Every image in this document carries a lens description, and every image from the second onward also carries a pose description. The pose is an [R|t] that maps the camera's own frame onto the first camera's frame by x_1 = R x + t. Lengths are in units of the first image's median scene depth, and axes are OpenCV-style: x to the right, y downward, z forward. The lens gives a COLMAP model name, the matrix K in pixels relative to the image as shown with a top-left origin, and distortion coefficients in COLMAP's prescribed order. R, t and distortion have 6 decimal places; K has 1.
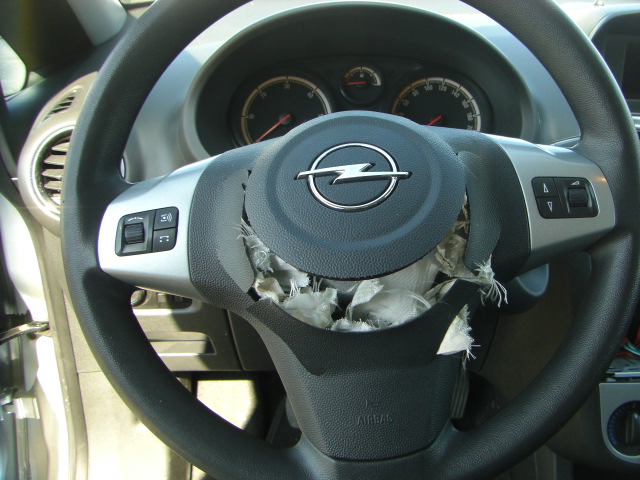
lens RADIAL K [[714.9, 0, 320.9], [0, 714.9, 236.4], [0, 0, 1]] dist [-0.134652, 0.000000]
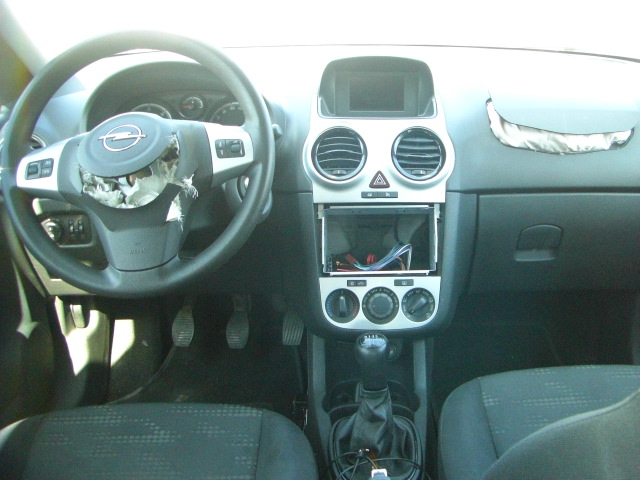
lens RADIAL K [[714.9, 0, 324.2], [0, 714.9, 240.0], [0, 0, 1]] dist [-0.134652, 0.000000]
pose [[0.999826, -0.011954, 0.014325, 0.592674], [0.012793, 0.998121, -0.059918, 0.349772], [-0.013582, 0.060091, 0.998101, -1.123852]]
